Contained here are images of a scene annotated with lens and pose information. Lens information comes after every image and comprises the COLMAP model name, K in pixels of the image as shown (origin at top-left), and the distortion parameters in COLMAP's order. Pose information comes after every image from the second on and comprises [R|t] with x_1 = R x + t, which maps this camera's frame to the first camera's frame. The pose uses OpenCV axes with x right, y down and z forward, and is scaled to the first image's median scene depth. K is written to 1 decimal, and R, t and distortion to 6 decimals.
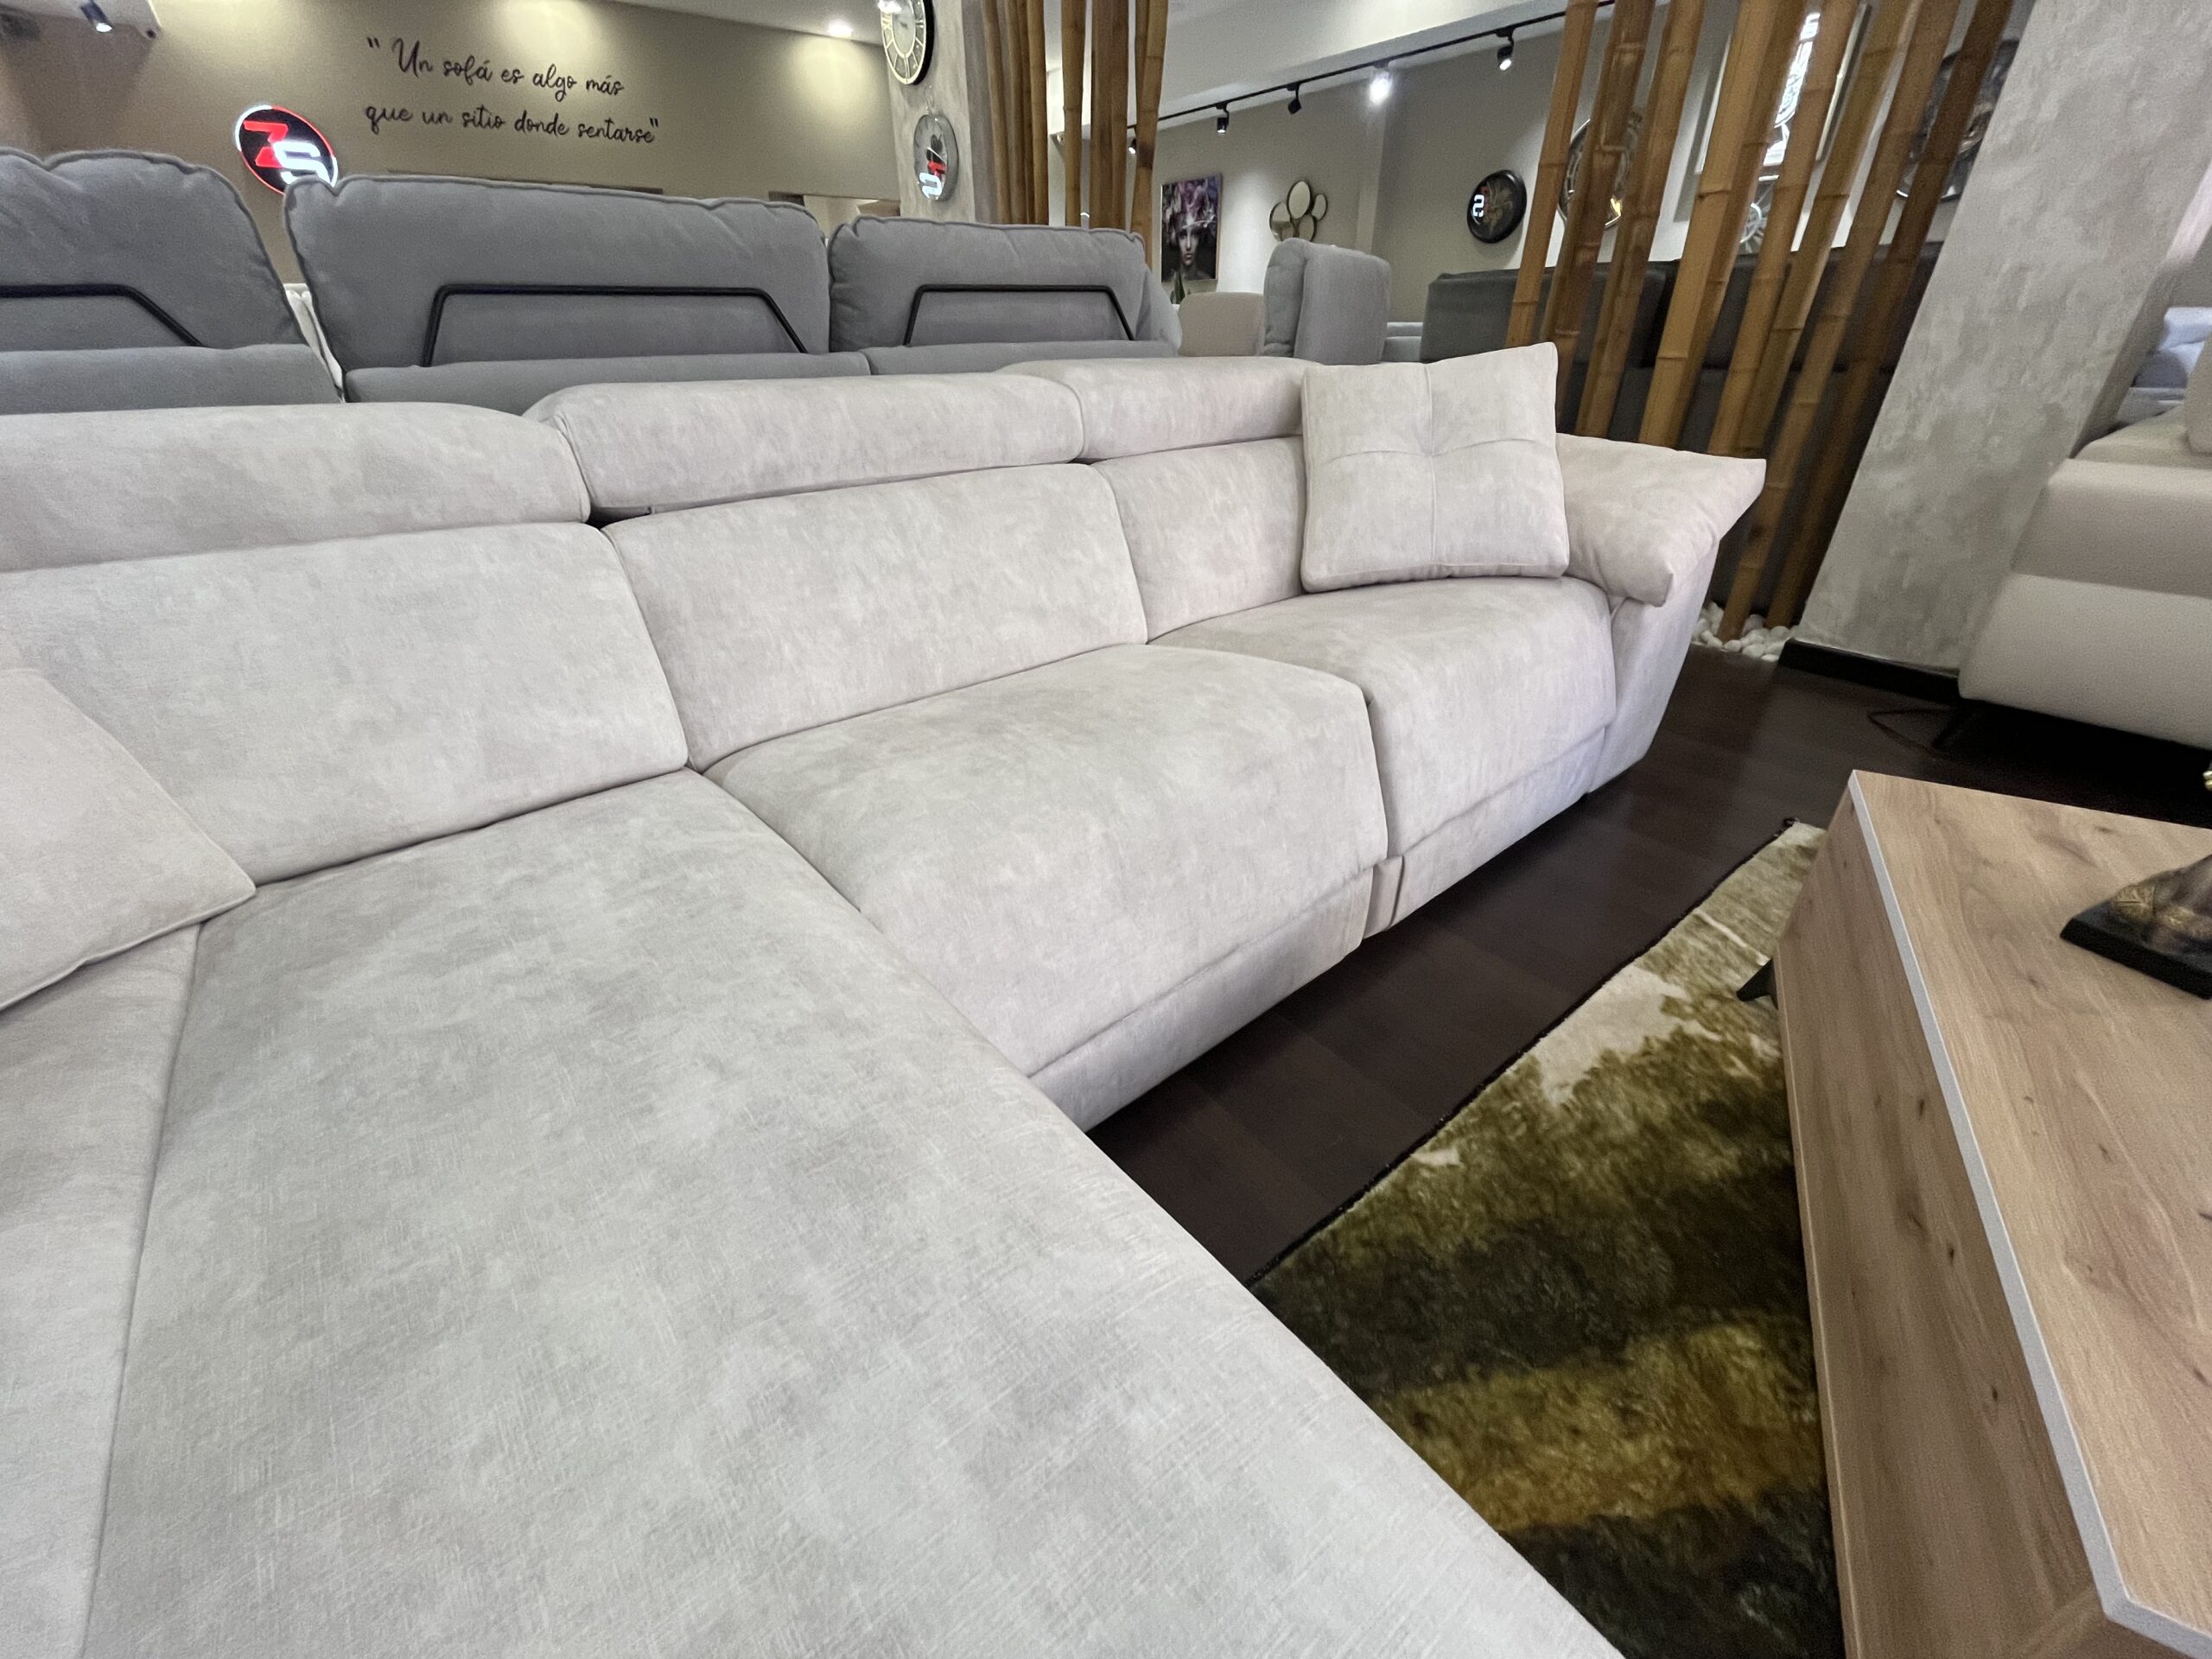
lens RADIAL K [[900.9, 0, 1098.1], [0, 900.9, 836.5], [0, 0, 1]] dist [-0.000959, -0.000811]
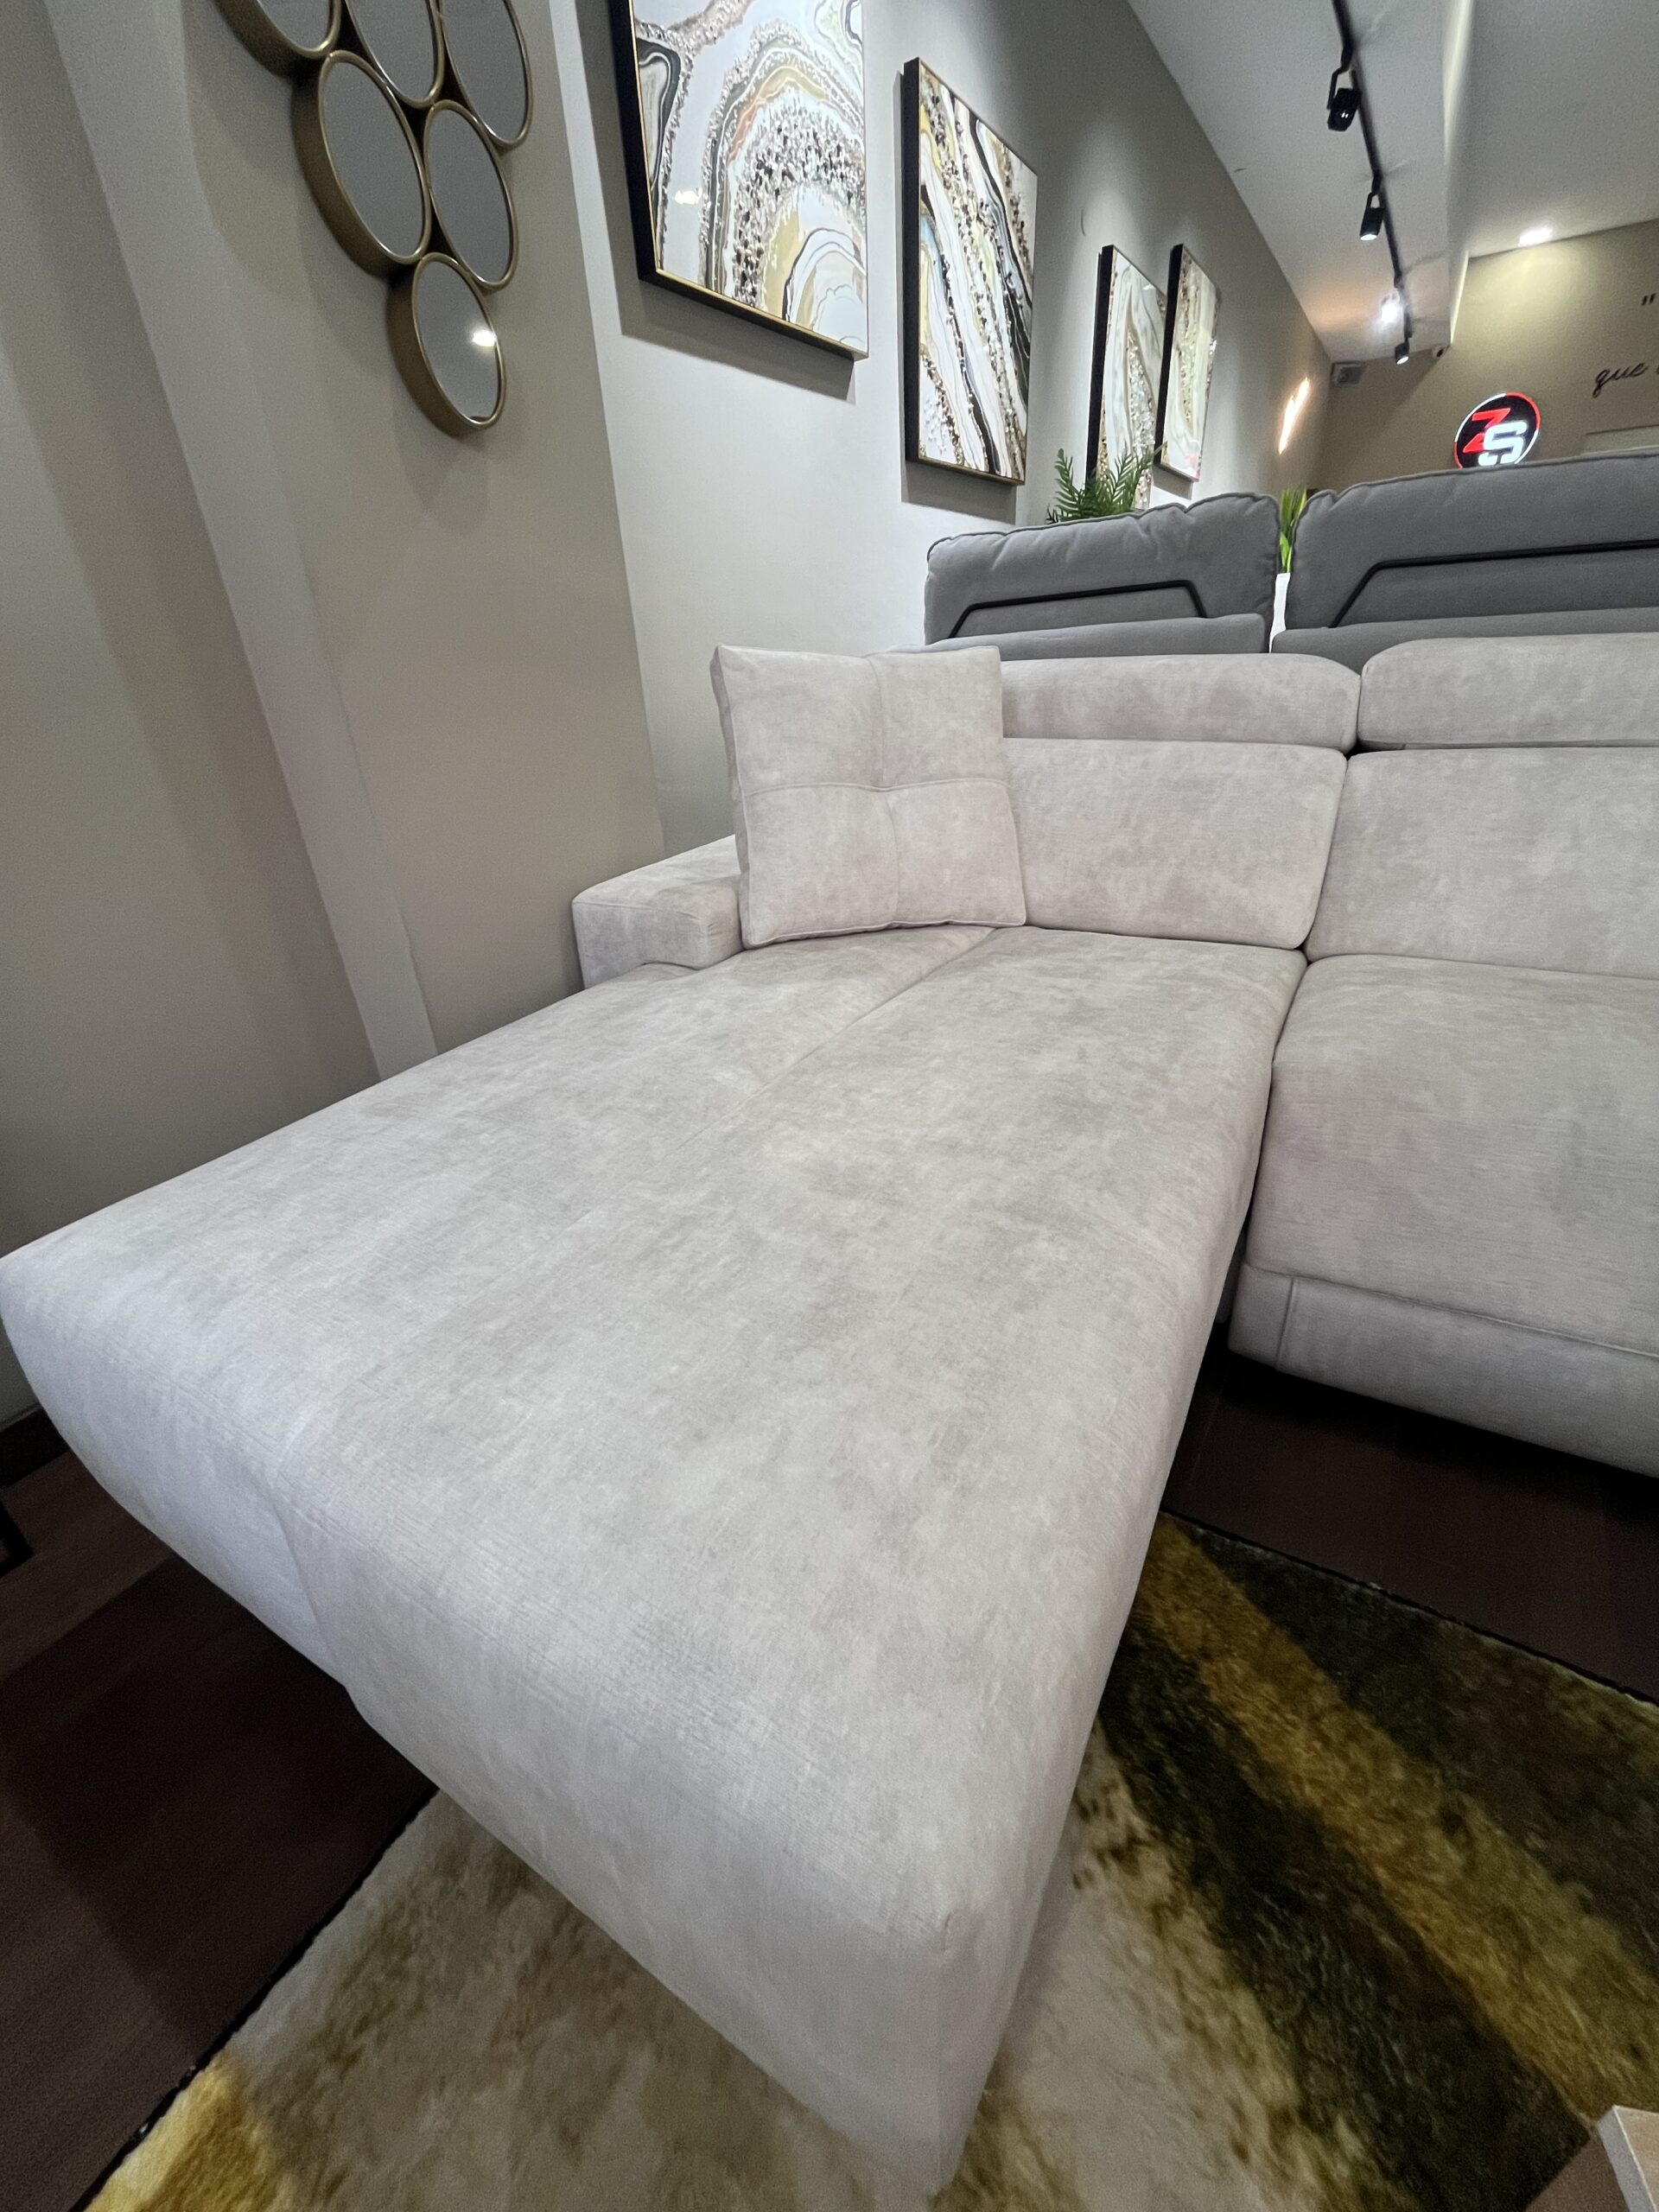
lens RADIAL K [[900.9, 0, 822.8], [0, 900.9, 1107.0], [0, 0, 1]] dist [-0.000959, -0.000811]
pose [[0.349927, 0.422281, -0.836200, 0.519382], [-0.416404, 0.869717, 0.264953, 0.062906], [0.839142, 0.255482, 0.480177, -0.098899]]
